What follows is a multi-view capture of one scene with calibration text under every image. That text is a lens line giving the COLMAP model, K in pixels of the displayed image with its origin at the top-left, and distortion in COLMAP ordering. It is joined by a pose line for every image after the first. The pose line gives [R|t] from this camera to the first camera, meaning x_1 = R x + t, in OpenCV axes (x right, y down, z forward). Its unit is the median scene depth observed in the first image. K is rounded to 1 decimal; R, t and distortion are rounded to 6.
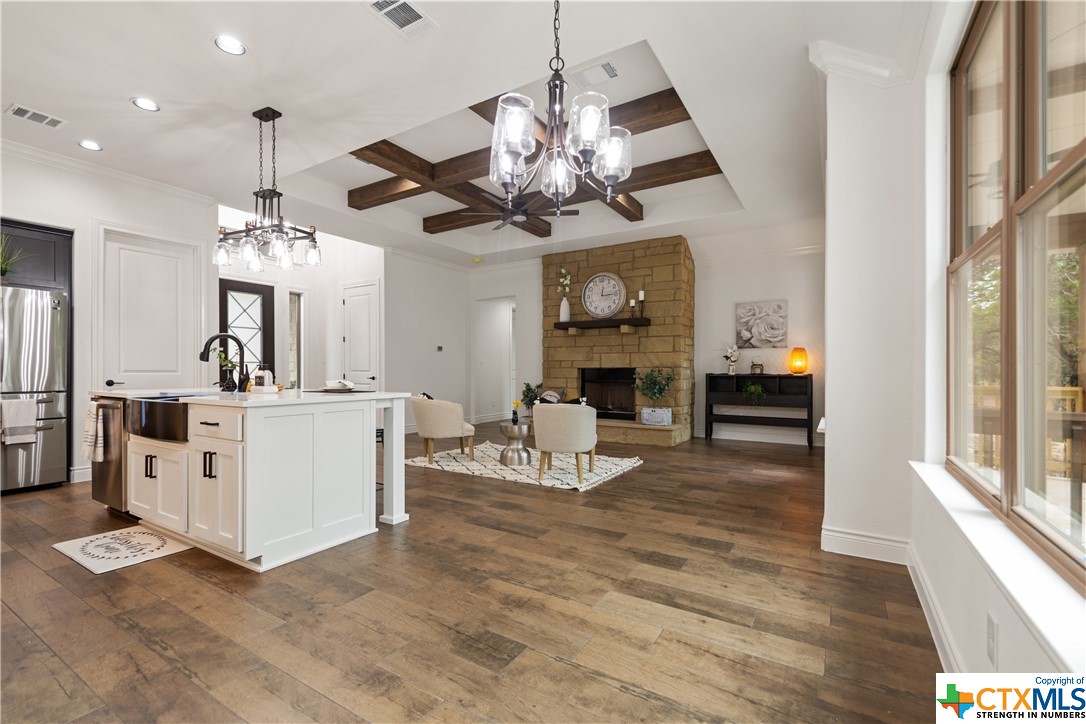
lens RADIAL K [[482.6, 0, 539.6], [0, 482.6, 373.0], [0, 0, 1]] dist [0.001041, -0.000128]
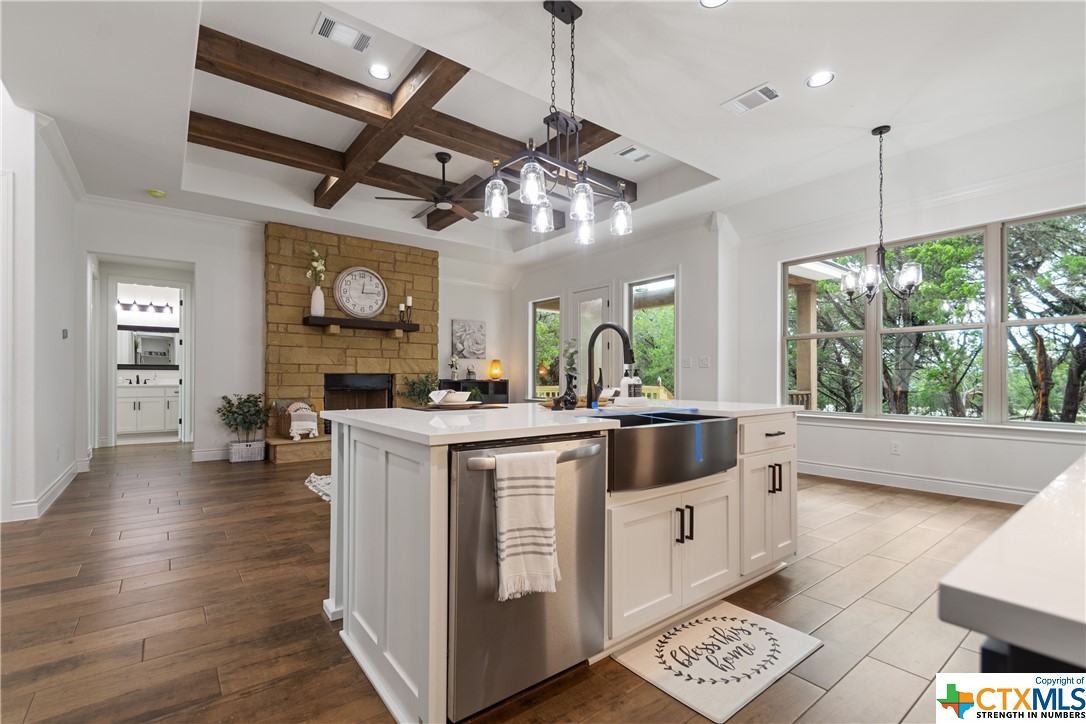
lens RADIAL K [[482.6, 0, 539.6], [0, 482.6, 373.0], [0, 0, 1]] dist [0.001041, -0.000128]
pose [[0.345594, 0.008906, 0.938342, -0.624716], [0.003798, 0.999933, -0.010890, -0.000769], [-0.938376, 0.007327, 0.345537, 0.403211]]
